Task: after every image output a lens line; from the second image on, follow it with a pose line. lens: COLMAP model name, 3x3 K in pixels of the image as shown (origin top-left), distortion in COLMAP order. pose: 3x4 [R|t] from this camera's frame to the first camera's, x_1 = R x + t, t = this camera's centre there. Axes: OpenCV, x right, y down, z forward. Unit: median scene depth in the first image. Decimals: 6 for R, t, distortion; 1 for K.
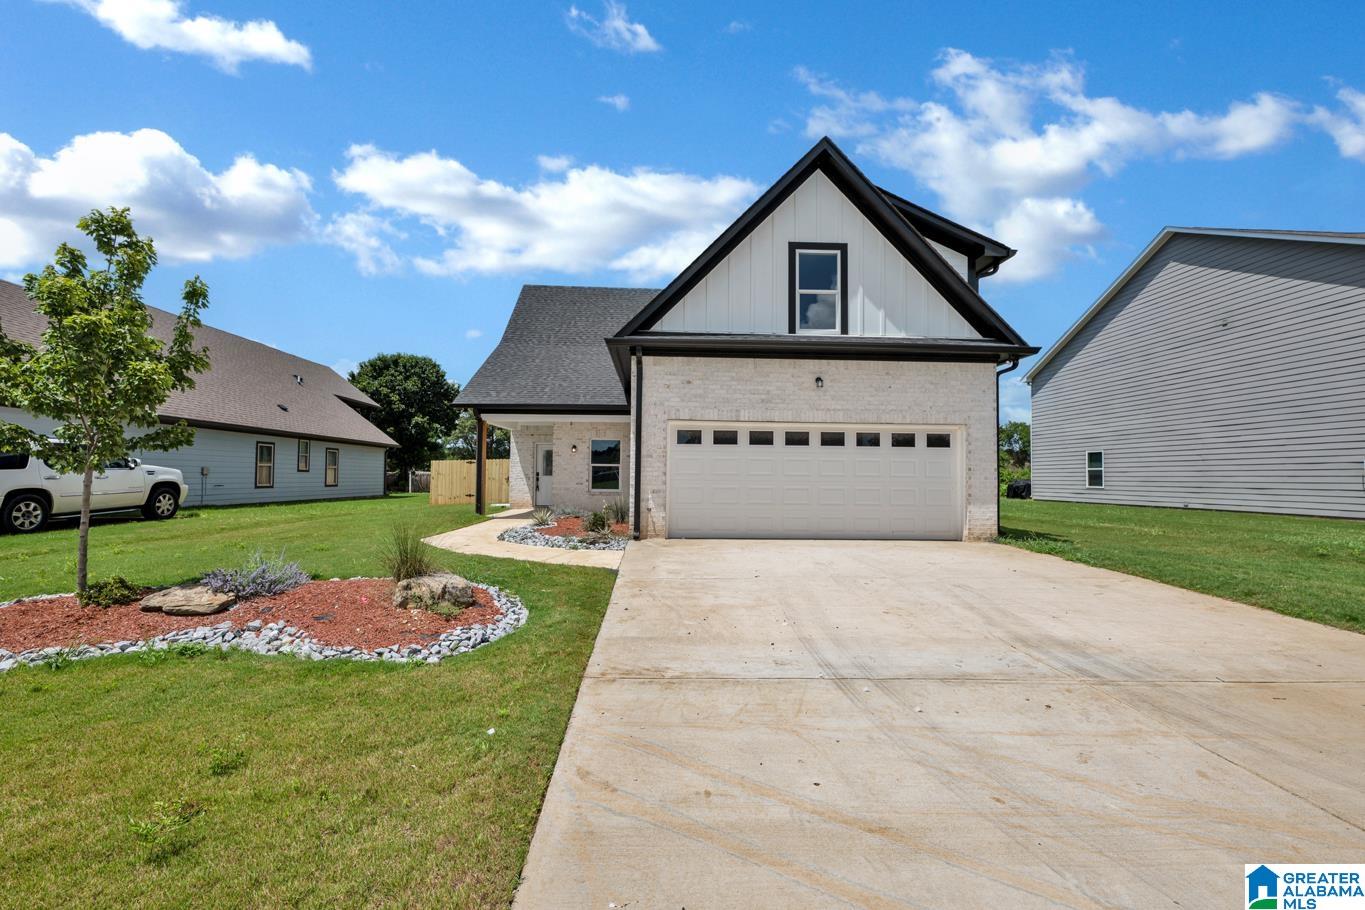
lens RADIAL K [[570.8, 0, 682.6], [0, 570.8, 456.3], [0, 0, 1]] dist [0.000483, -0.000166]
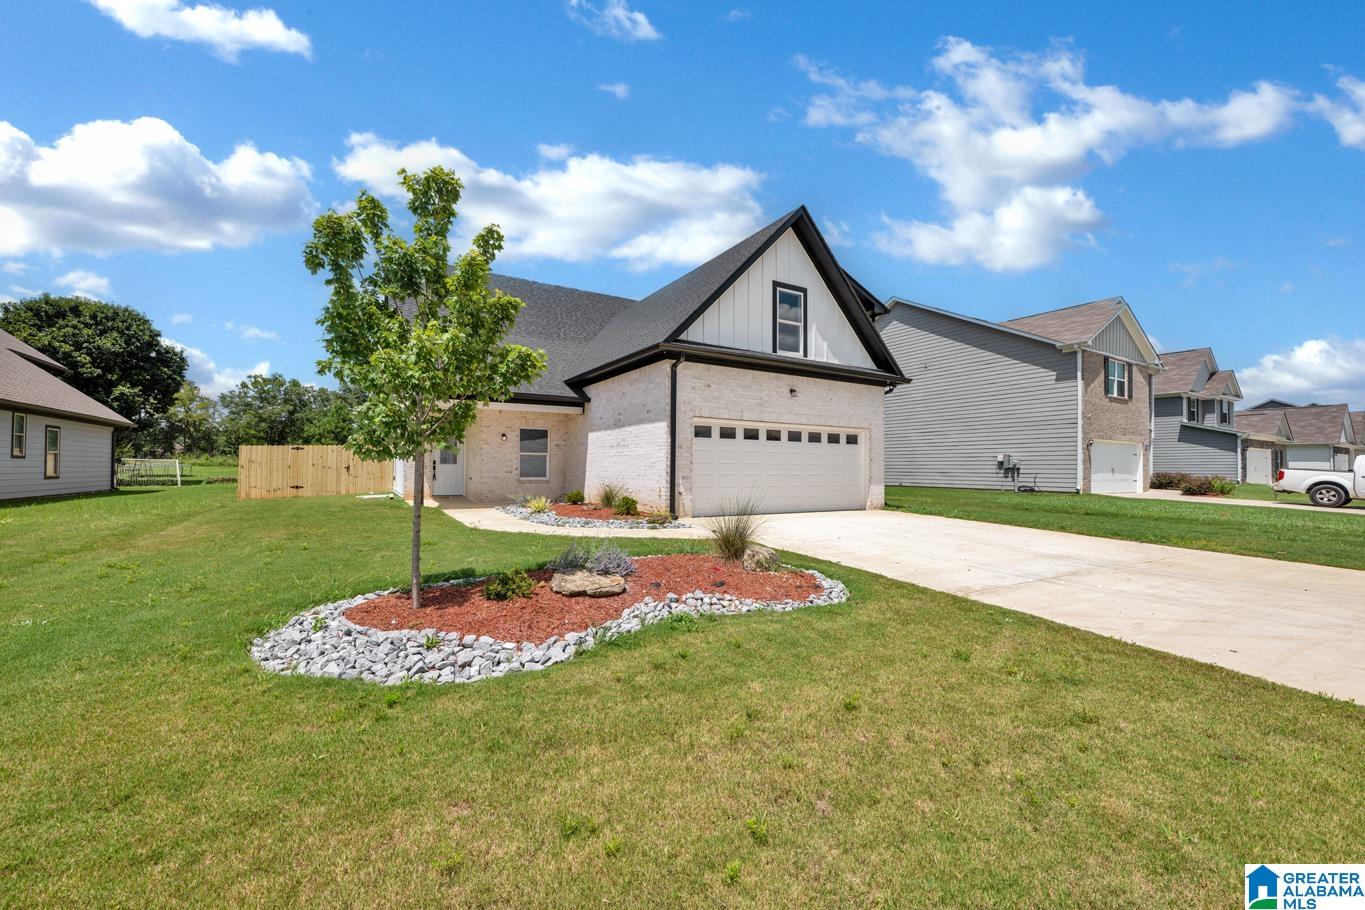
lens RADIAL K [[543.9, 0, 683.6], [0, 543.9, 456.8], [0, 0, 1]] dist [-0.000183, -0.000066]
pose [[0.876401, 0.007136, 0.481529, -0.565385], [-0.016913, 0.999729, 0.015966, 0.001113], [-0.481284, -0.022137, 0.876285, 0.026163]]
